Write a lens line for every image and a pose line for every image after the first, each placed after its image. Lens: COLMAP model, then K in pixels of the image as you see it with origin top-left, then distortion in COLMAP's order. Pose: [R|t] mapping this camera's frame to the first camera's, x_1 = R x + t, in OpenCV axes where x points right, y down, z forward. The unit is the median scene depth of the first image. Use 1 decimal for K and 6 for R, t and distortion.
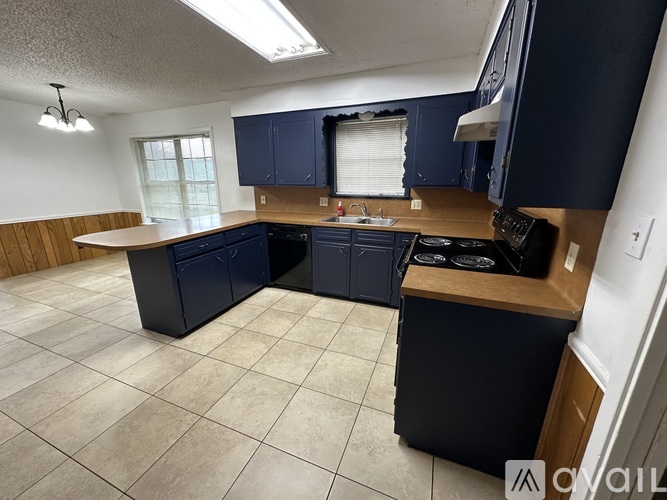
lens RADIAL K [[266.5, 0, 333.5], [0, 266.5, 250.0], [0, 0, 1]] dist [-0.000575, -0.000033]
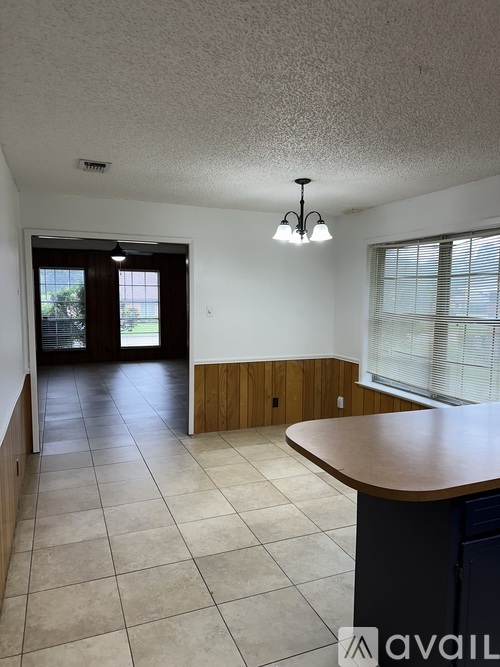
lens RADIAL K [[469.0, 0, 249.0], [0, 469.0, 338.2], [0, 0, 1]] dist [0.133881, -0.149351]
pose [[0.690110, 0.077068, -0.719589, -0.178861], [-0.197825, 0.976534, -0.085133, -0.074120], [0.696141, 0.201104, 0.689162, 0.115555]]
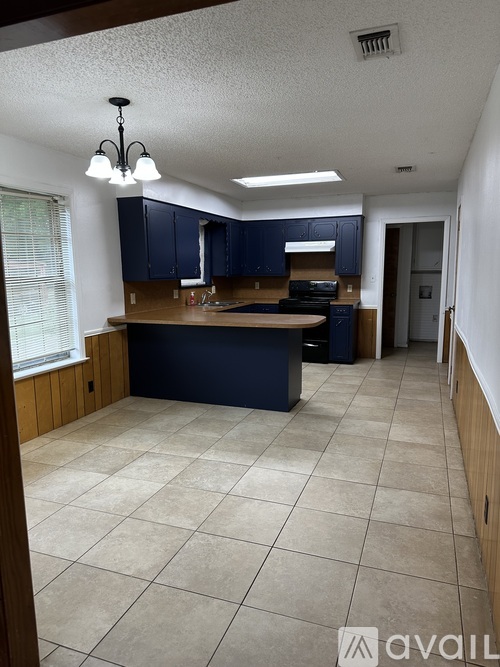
lens RADIAL K [[469.0, 0, 249.0], [0, 469.0, 338.2], [0, 0, 1]] dist [0.133881, -0.149351]
pose [[-0.025089, -0.146970, 0.988823, -1.636875], [0.271521, 0.950949, 0.148230, -0.192447], [-0.962105, 0.272205, 0.016048, 0.690457]]
